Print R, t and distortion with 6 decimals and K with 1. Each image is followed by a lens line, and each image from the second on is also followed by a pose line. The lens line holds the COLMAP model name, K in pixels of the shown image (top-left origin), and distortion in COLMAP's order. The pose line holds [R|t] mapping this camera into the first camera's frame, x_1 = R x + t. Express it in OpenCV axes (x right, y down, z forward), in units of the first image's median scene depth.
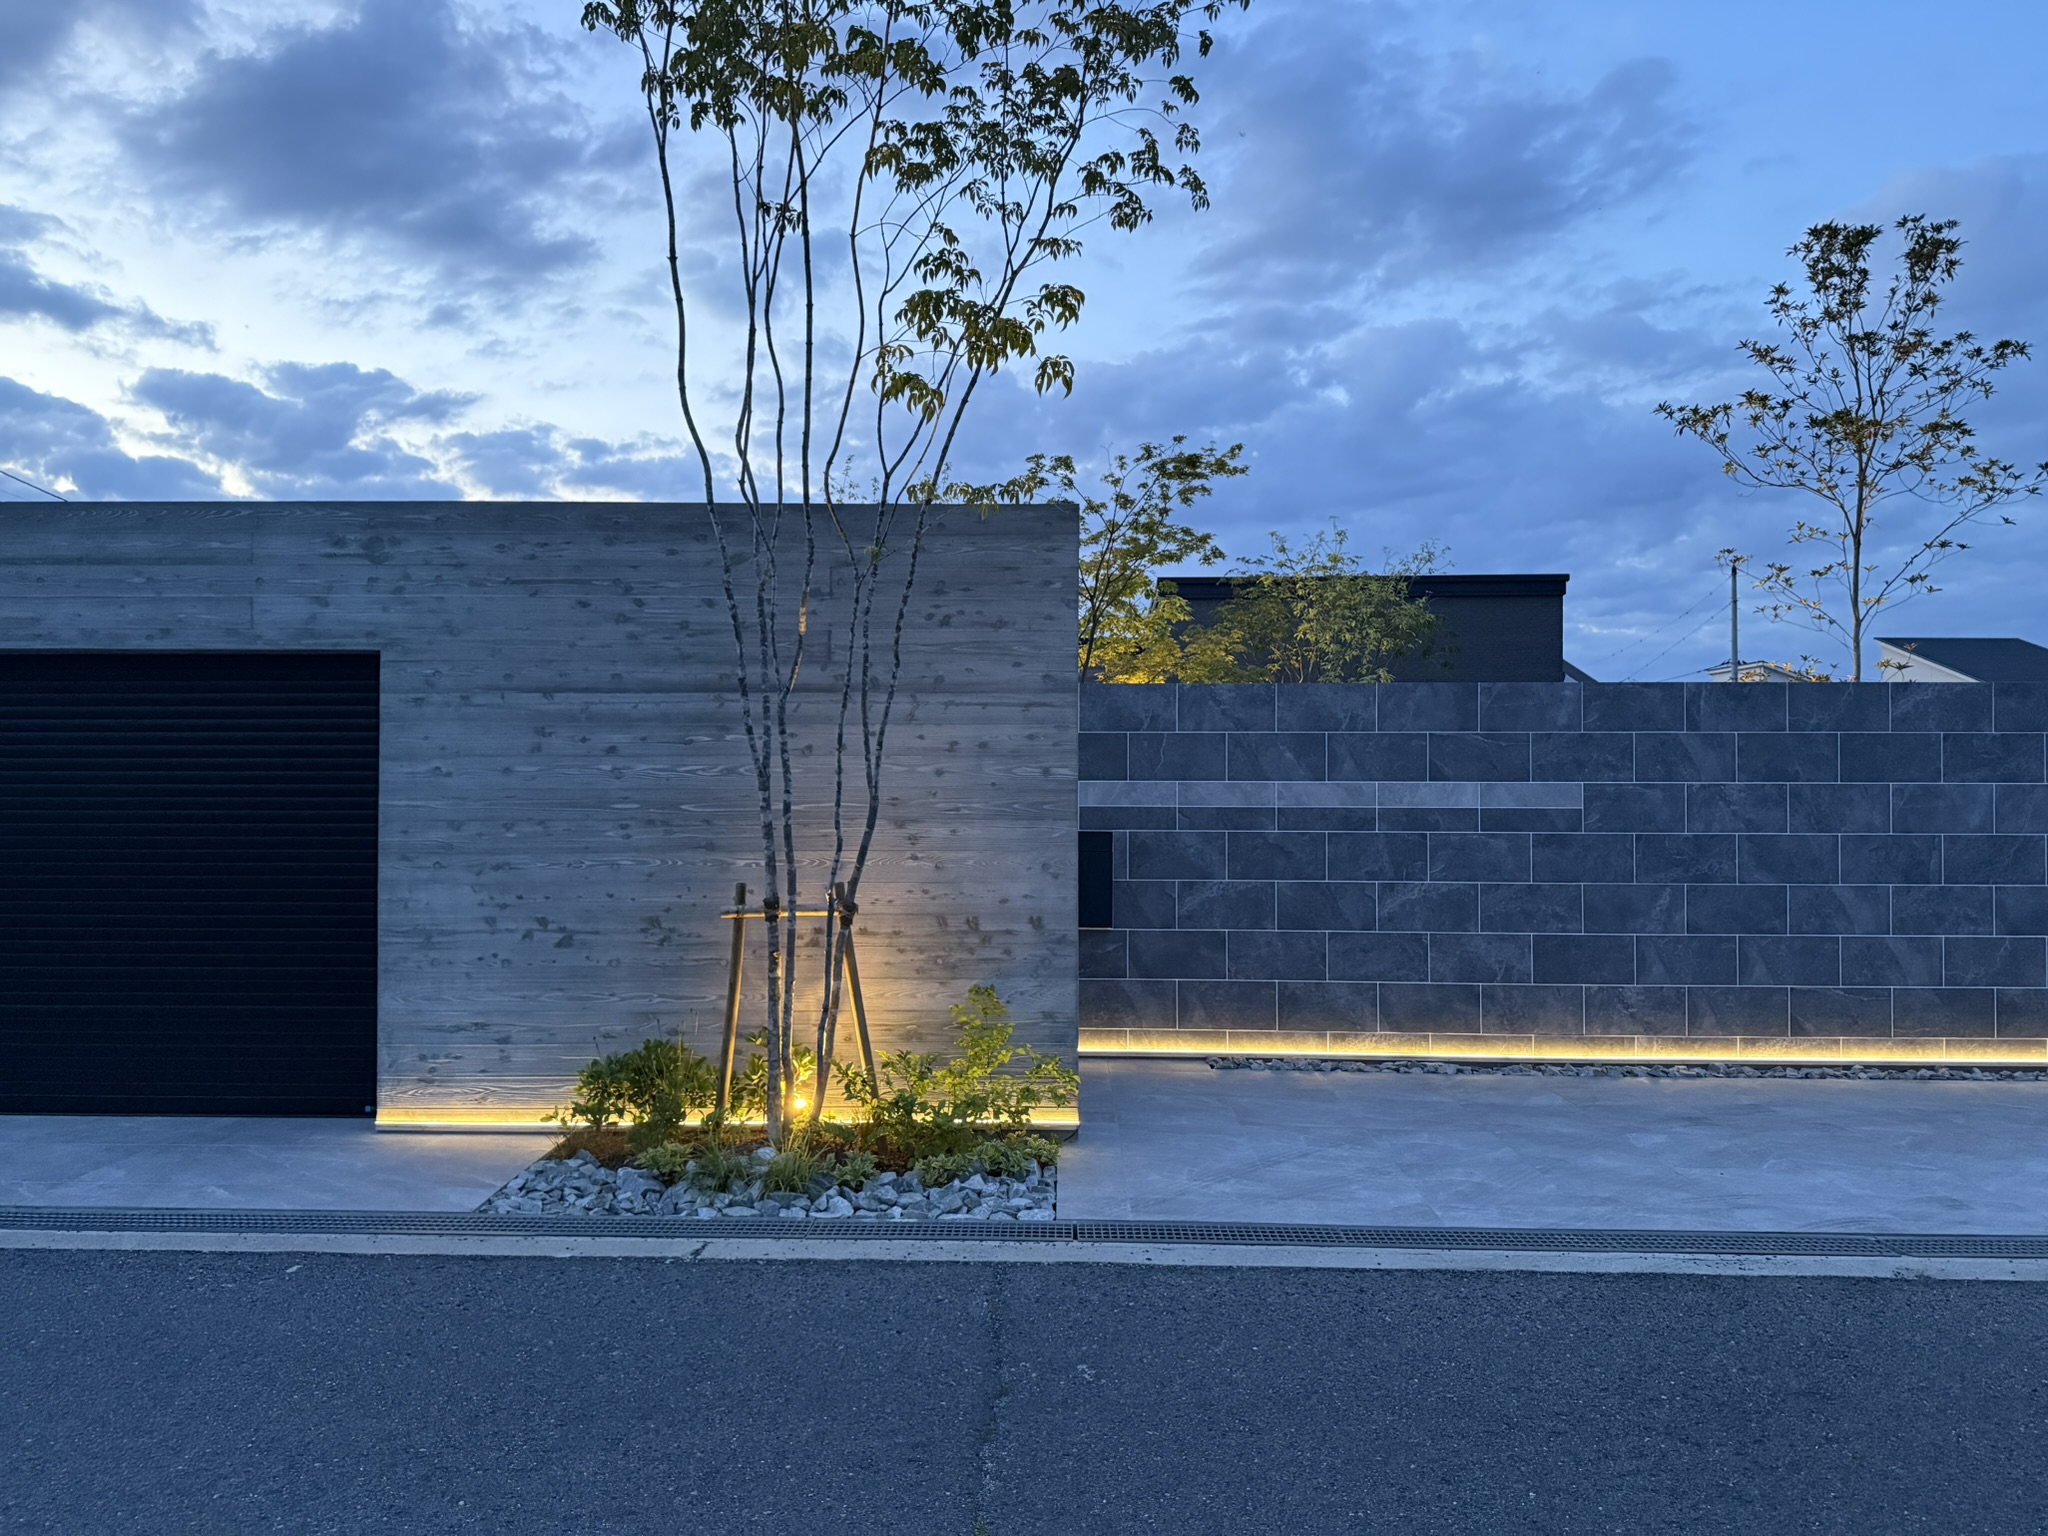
lens RADIAL K [[1450.3, 0, 1011.0], [0, 1450.3, 774.7], [0, 0, 1]] dist [0.045799, -0.077723]
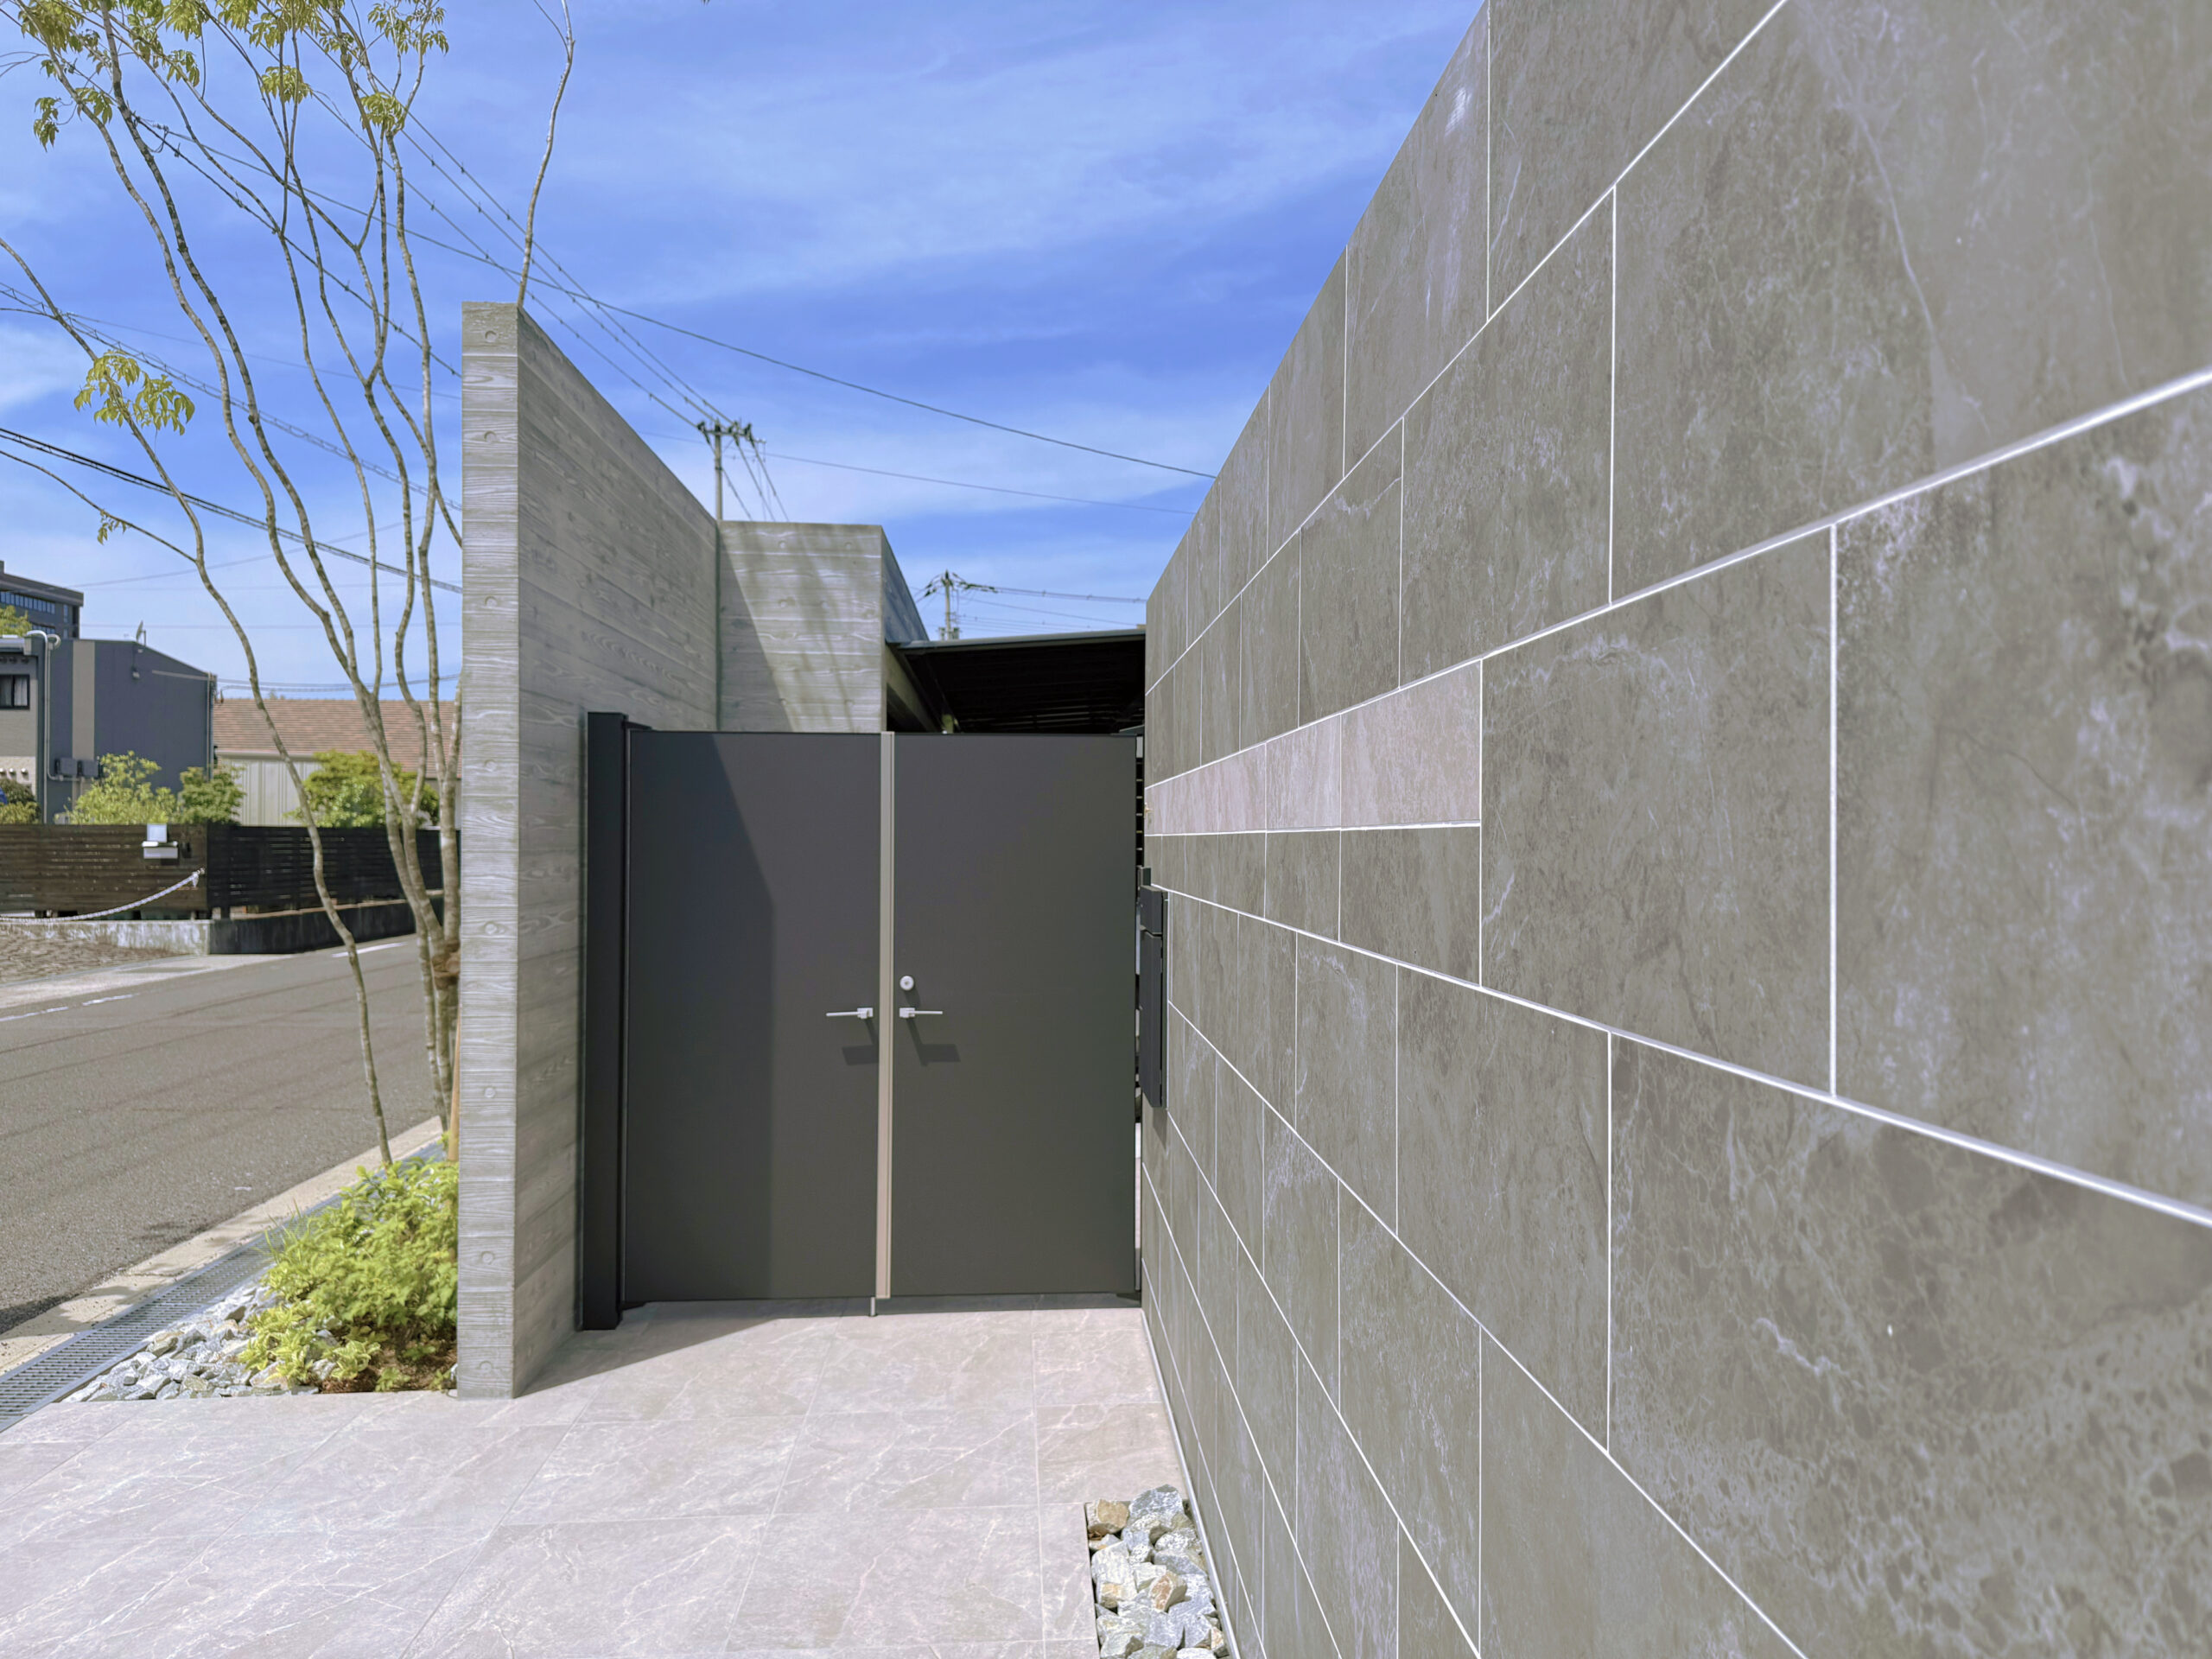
lens RADIAL K [[1566.4, 0, 1141.6], [0, 1566.4, 839.2], [0, 0, 1]] dist [0.045799, -0.077723]
pose [[0.103320, -0.004250, -0.994639, 0.689811], [0.004924, 0.999981, -0.003761, 0.030849], [0.994636, -0.004509, 0.103339, 1.188376]]
